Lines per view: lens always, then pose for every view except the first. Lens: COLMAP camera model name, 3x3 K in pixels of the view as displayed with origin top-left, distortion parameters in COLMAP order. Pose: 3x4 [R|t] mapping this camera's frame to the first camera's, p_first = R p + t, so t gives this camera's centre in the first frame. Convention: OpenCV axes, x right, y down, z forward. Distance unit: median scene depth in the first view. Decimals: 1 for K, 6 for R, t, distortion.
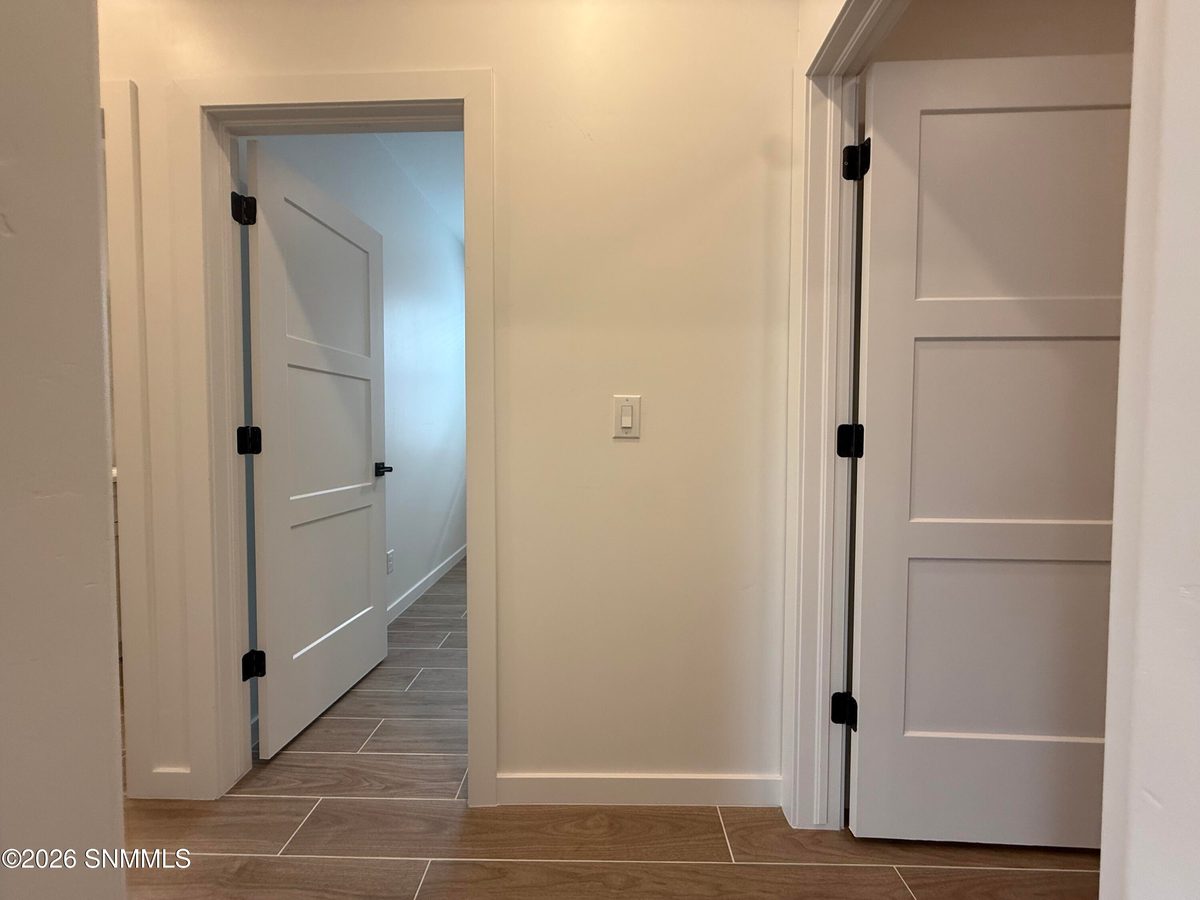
lens RADIAL K [[476.8, 0, 600.7], [0, 476.8, 446.3], [0, 0, 1]] dist [-0.002436, 0.000797]
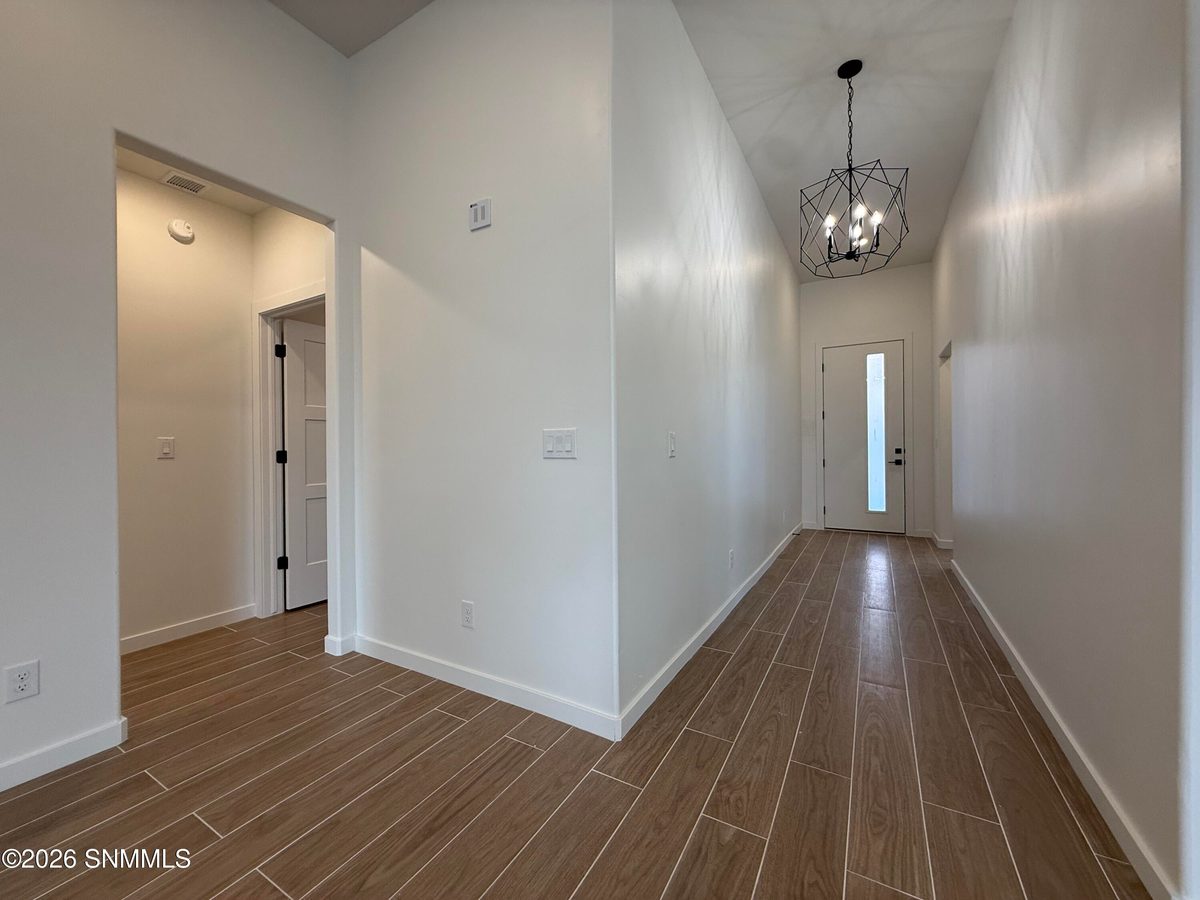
lens RADIAL K [[476.8, 0, 598.8], [0, 476.8, 449.6], [0, 0, 1]] dist [-0.002436, 0.000797]
pose [[0.484599, -0.011494, 0.874661, -0.906952], [0.041140, 0.999107, -0.009664, 0.044696], [-0.873768, 0.040666, 0.484639, -1.764044]]
